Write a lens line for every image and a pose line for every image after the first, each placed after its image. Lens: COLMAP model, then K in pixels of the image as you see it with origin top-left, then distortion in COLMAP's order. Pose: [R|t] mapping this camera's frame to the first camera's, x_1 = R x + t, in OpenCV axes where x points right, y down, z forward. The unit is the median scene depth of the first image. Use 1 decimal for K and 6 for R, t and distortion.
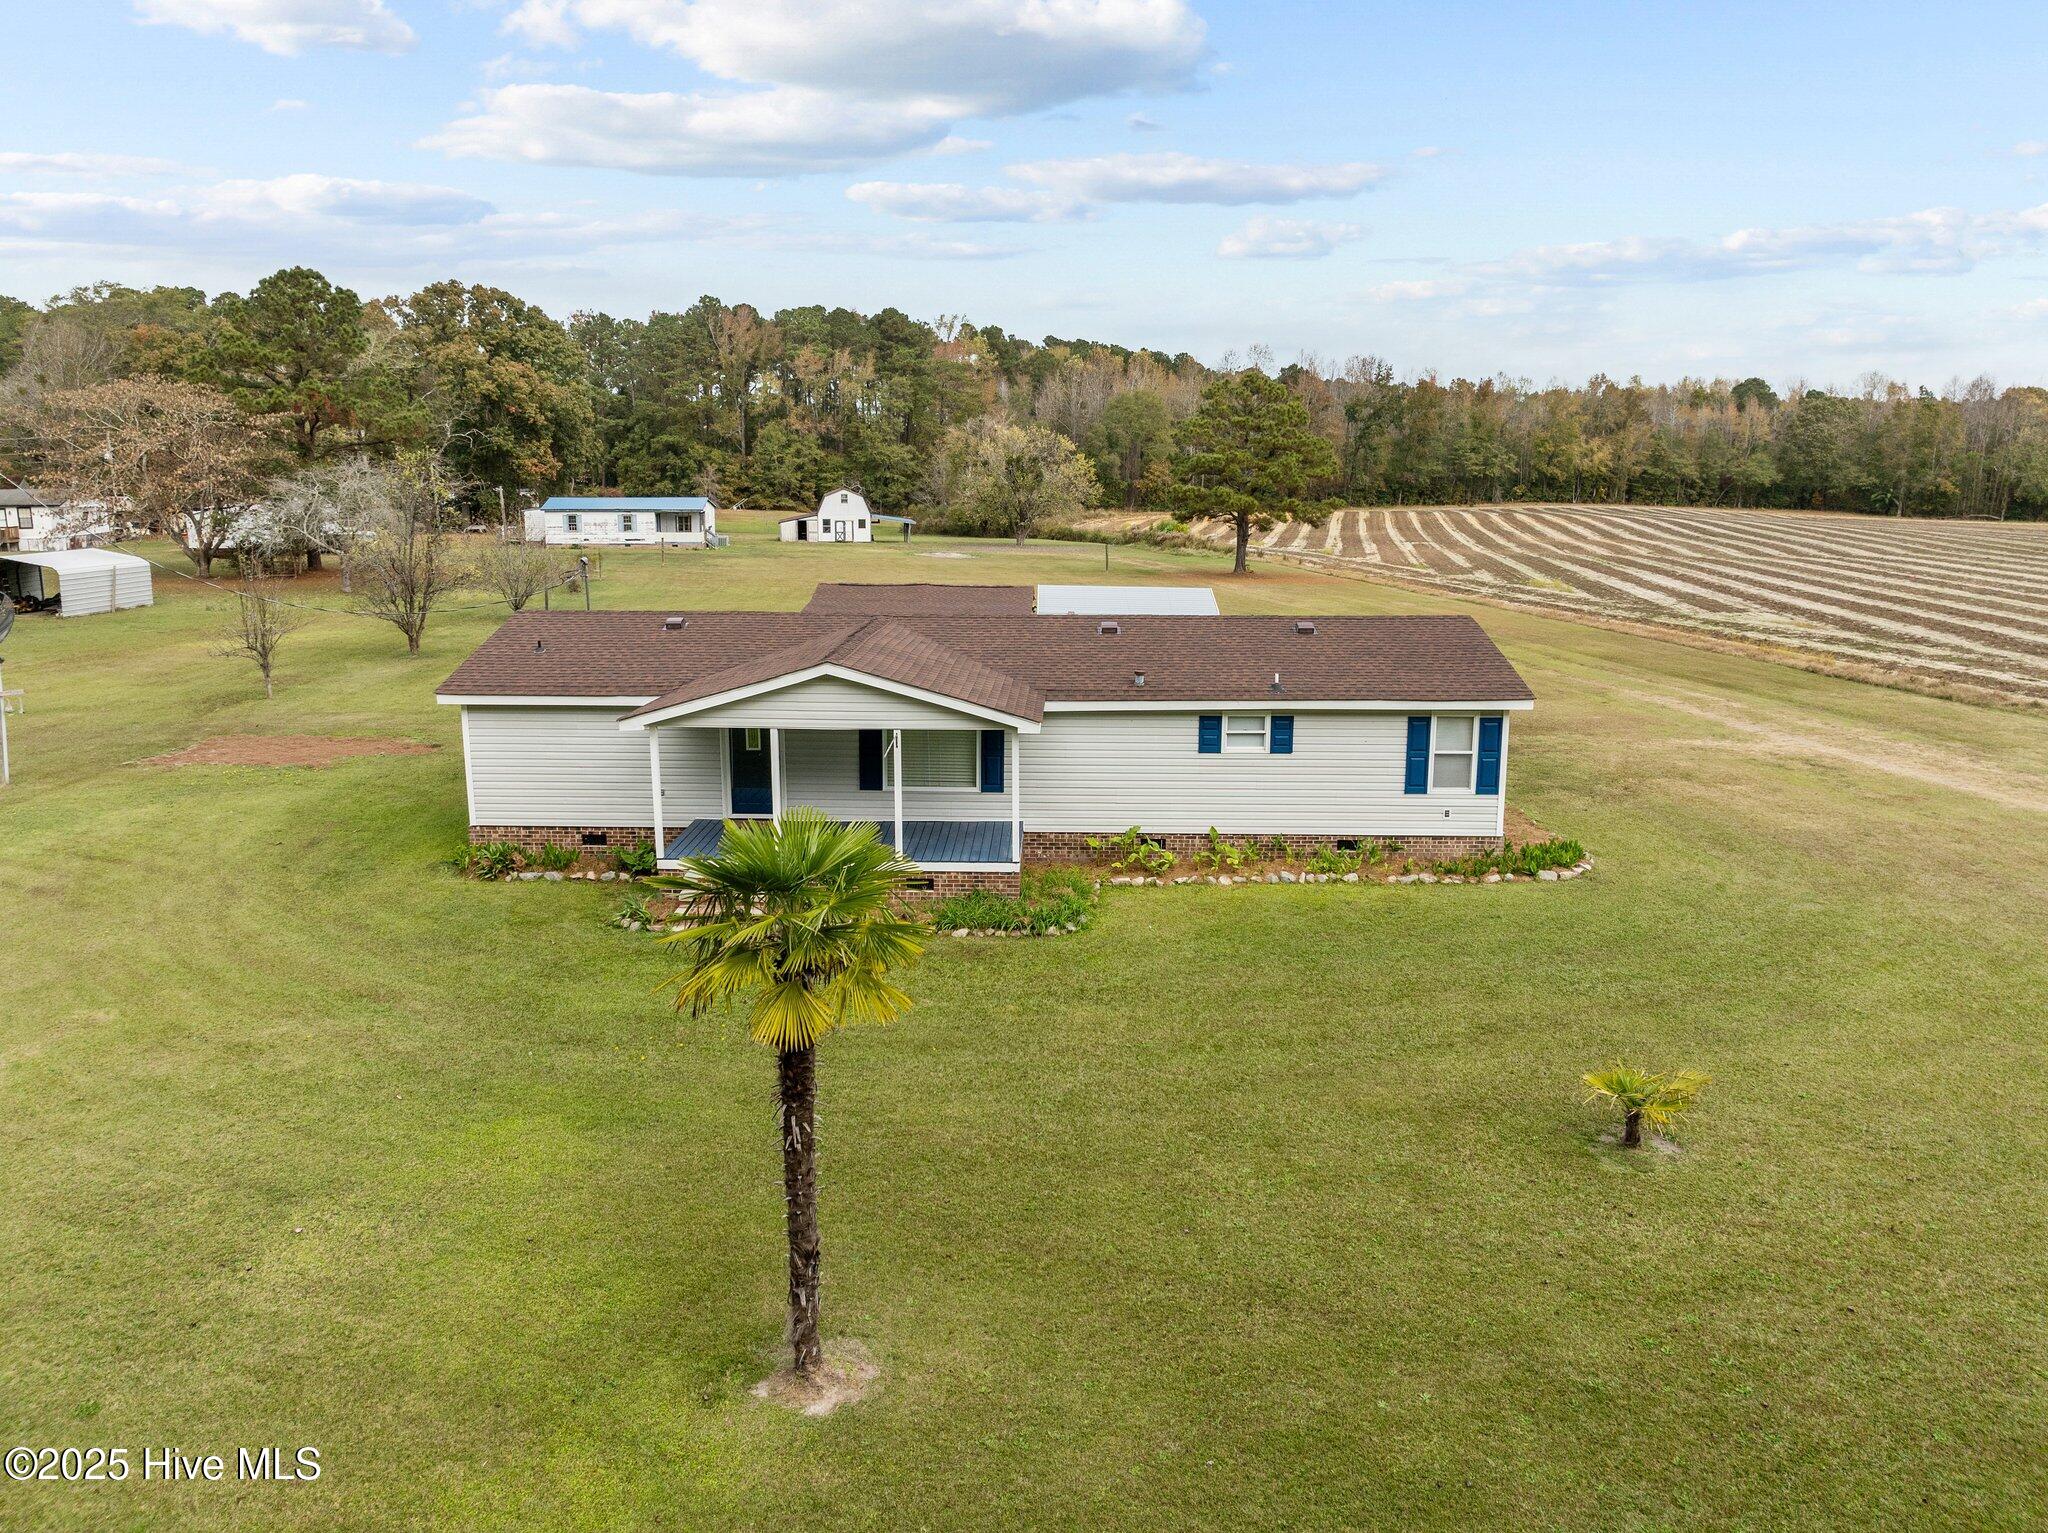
lens RADIAL K [[1450.3, 0, 1024.0], [0, 1450.3, 766.5], [0, 0, 1]] dist [-0.035468, -0.001045]
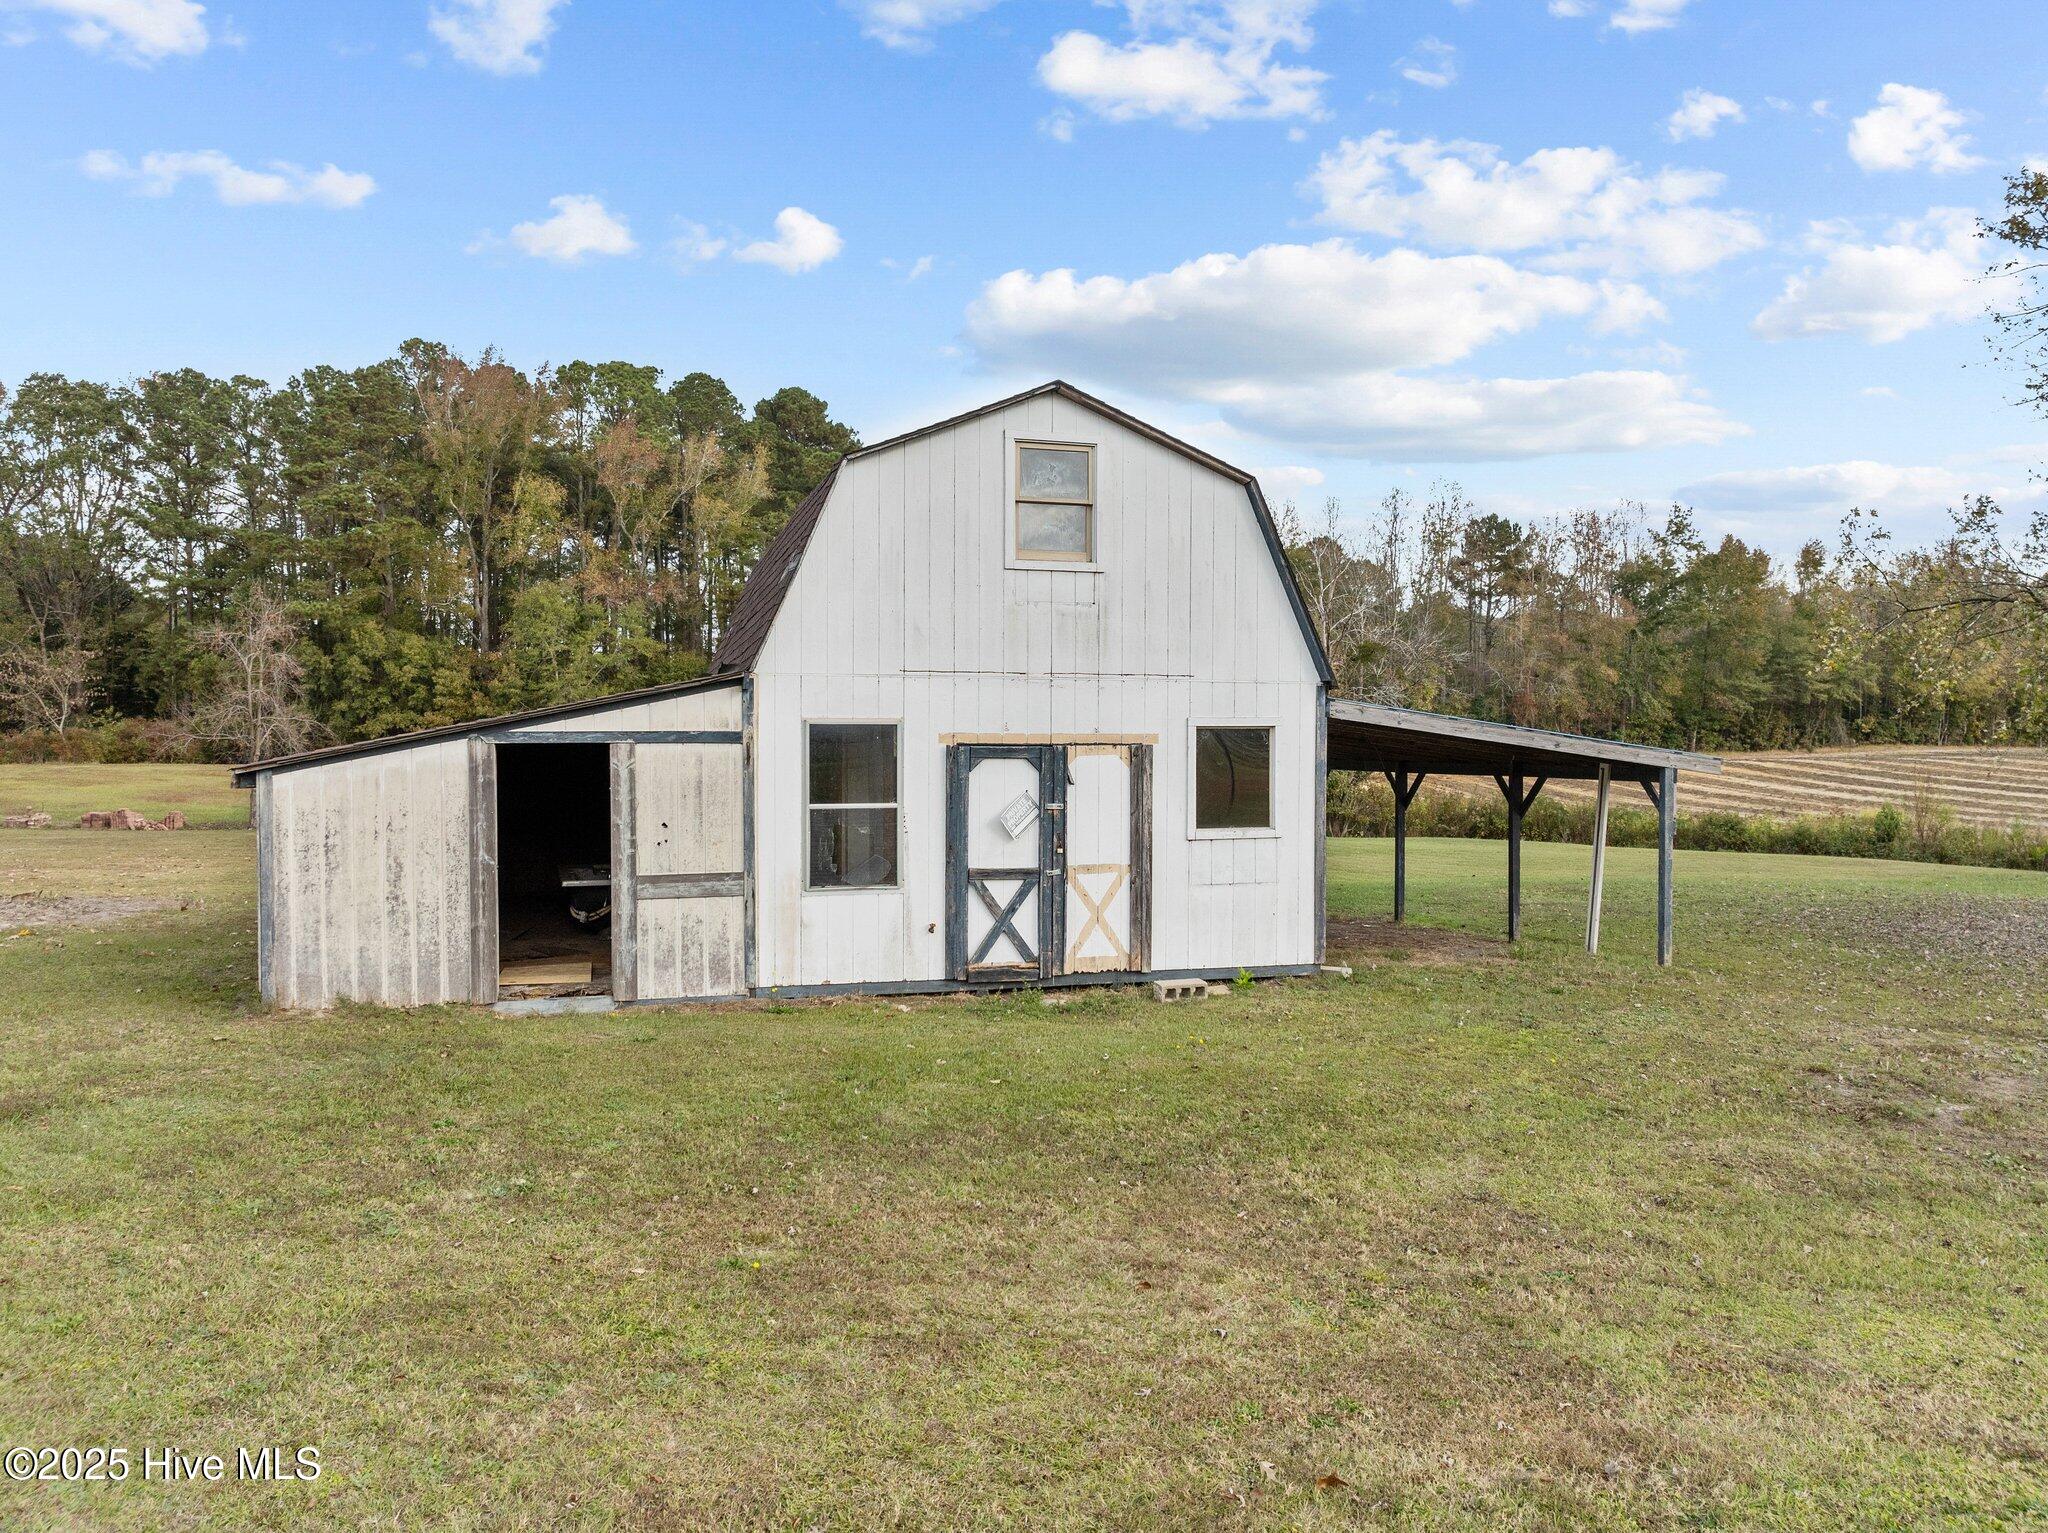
lens RADIAL K [[1442.3, 0, 1024.0], [0, 1442.3, 766.5], [0, 0, 1]] dist [-0.028244, 0.001408]
pose [[0.992060, -0.009688, 0.125395, -0.082952], [0.032698, 0.982611, -0.182772, -0.092544], [-0.121444, 0.185421, 0.975126, 0.555315]]
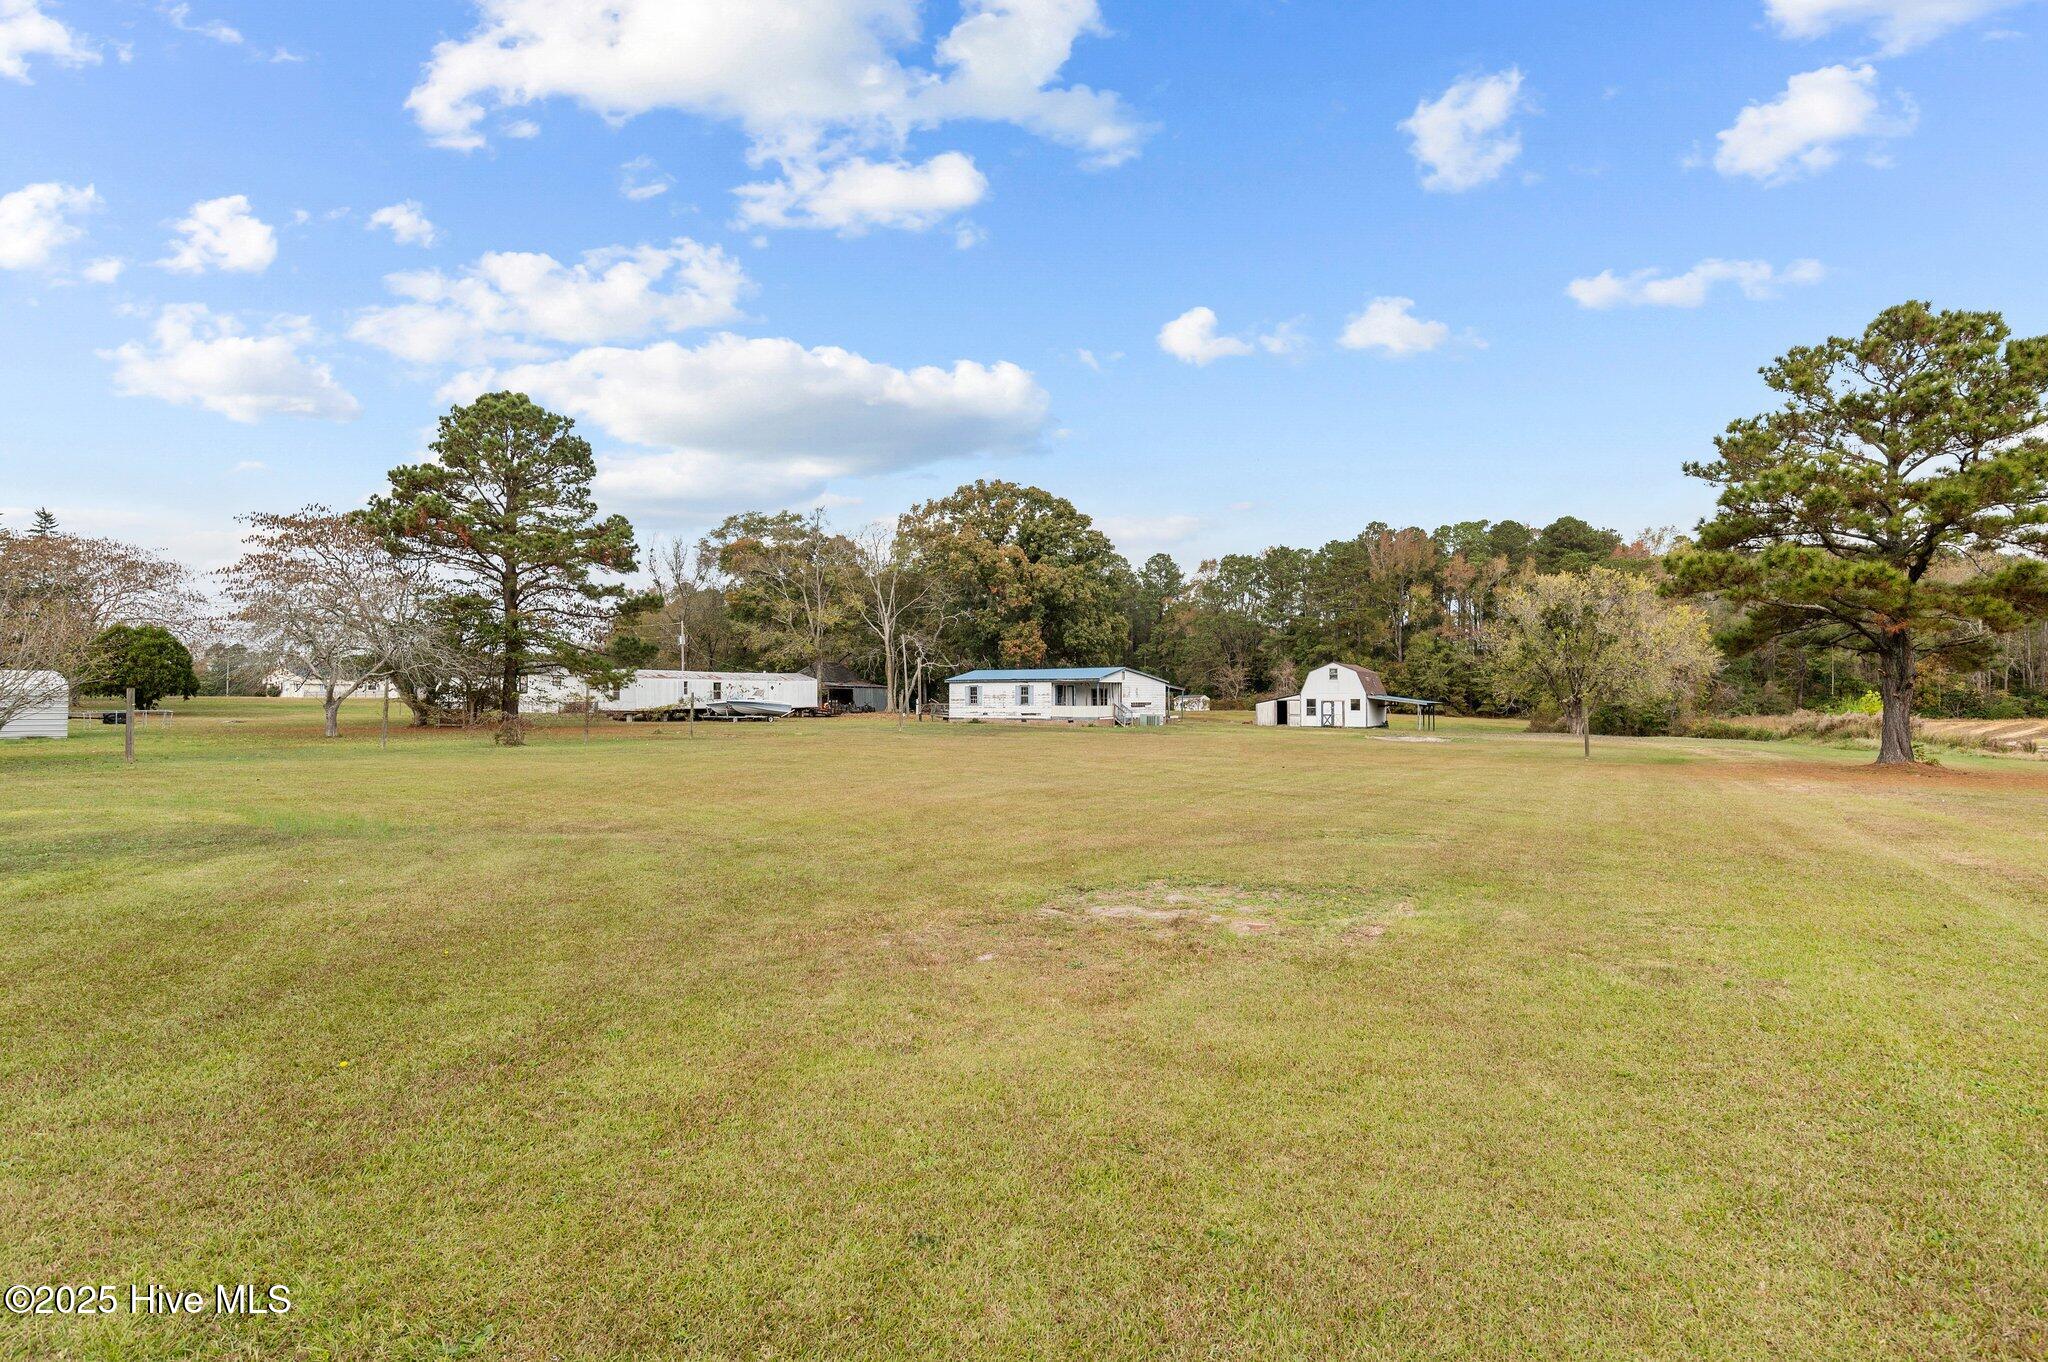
lens RADIAL K [[1055.3, 0, 1024.0], [0, 1055.3, 681.0], [0, 0, 1]] dist [-0.006261, 0.000833]
pose [[0.788321, -0.020184, -0.614933, 0.062034], [-0.119838, 0.975283, -0.185640, -0.030715], [0.603480, 0.220037, 0.766417, 0.268160]]
